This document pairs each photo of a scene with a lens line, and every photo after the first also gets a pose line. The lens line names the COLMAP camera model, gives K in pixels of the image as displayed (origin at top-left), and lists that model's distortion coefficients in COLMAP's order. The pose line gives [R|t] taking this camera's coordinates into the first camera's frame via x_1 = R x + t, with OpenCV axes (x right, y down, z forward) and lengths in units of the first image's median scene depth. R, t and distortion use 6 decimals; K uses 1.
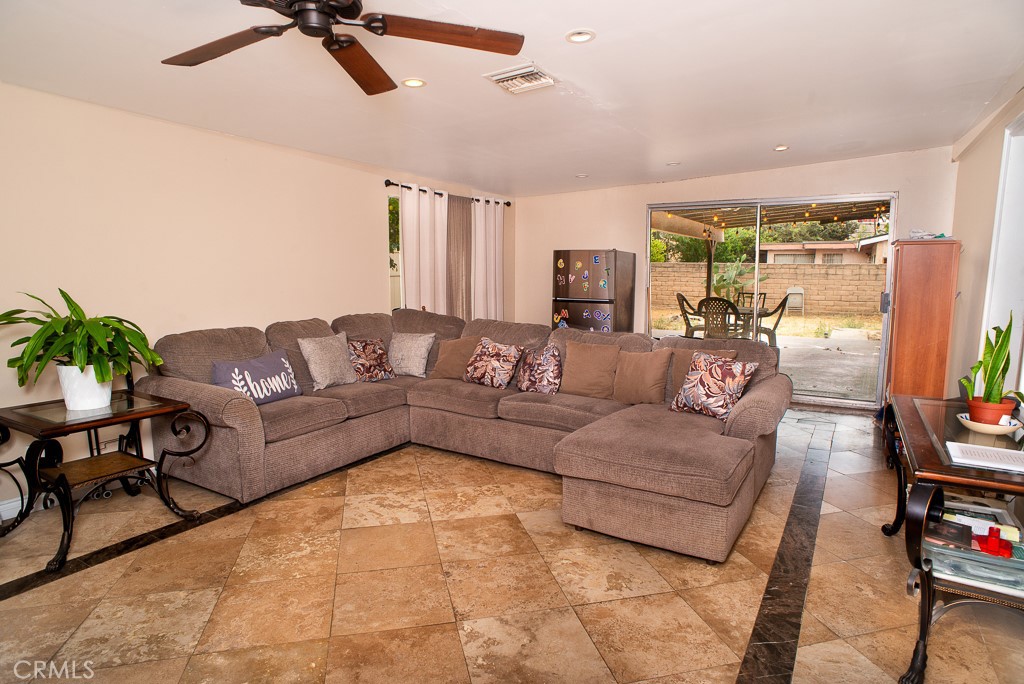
lens RADIAL K [[580.3, 0, 512.0], [0, 580.3, 342.0], [0, 0, 1]] dist [-0.097167, 0.067077]
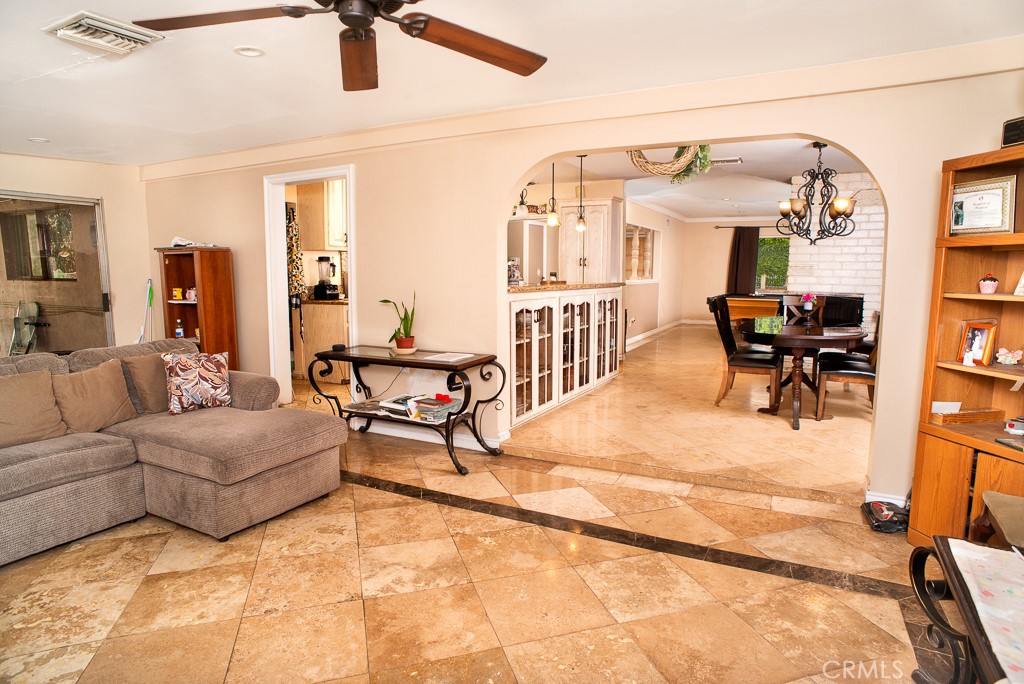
lens RADIAL K [[580.3, 0, 512.0], [0, 580.3, 342.0], [0, 0, 1]] dist [-0.097167, 0.067077]
pose [[-0.059347, -0.120927, 0.990886, -0.932189], [0.132030, 0.982964, 0.127868, -0.068982], [-0.989468, 0.138415, -0.042370, 0.587754]]
